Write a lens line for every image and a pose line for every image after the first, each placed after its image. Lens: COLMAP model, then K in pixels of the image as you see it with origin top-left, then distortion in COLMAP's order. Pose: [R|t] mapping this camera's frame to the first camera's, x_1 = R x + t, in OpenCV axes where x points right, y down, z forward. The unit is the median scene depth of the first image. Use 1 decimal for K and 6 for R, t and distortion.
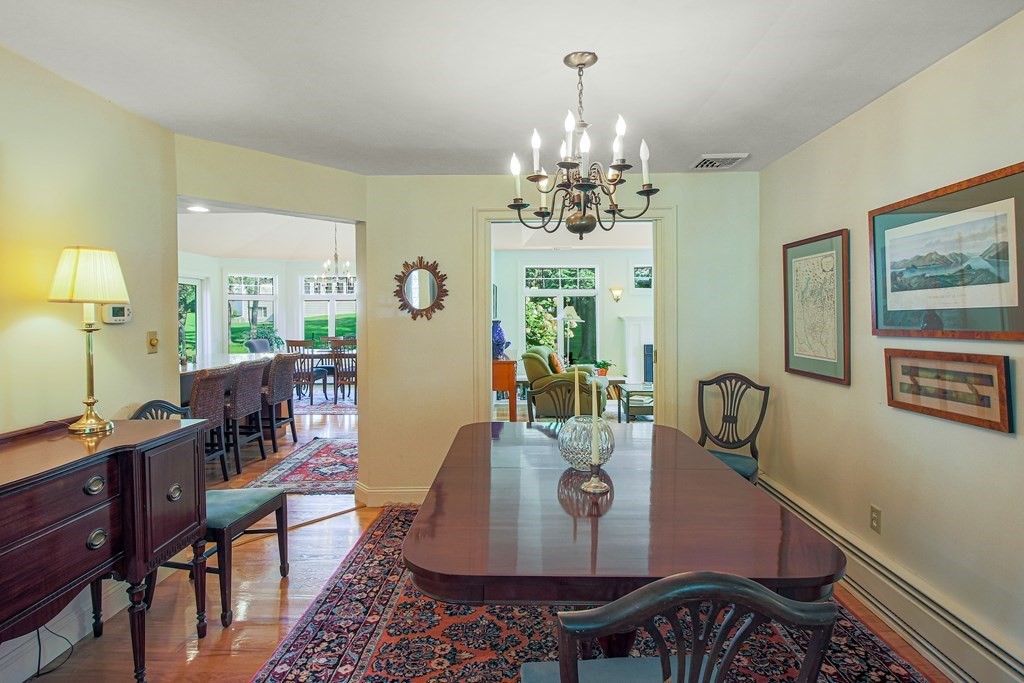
lens RADIAL K [[537.6, 0, 513.5], [0, 537.6, 333.1], [0, 0, 1]] dist [-0.010255, -0.001152]
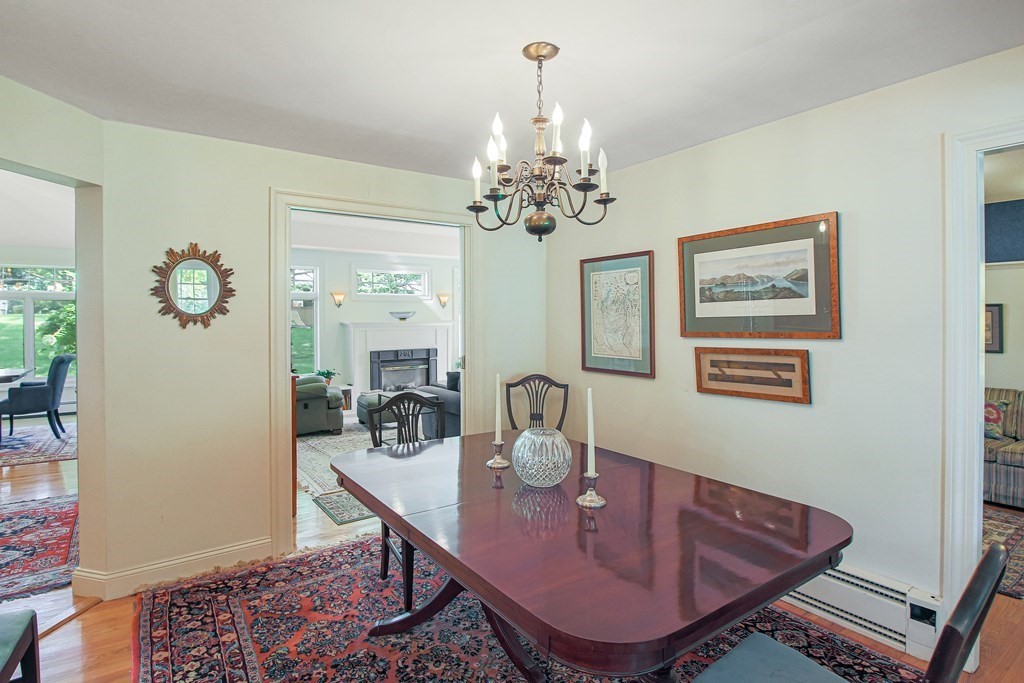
lens RADIAL K [[529.3, 0, 513.0], [0, 529.3, 329.7], [0, 0, 1]] dist [0.000528, -0.013027]
pose [[0.810067, -0.010988, 0.586234, -0.339314], [0.020768, 0.999735, -0.009959, -0.007787], [-0.585969, 0.020242, 0.810080, 0.204792]]
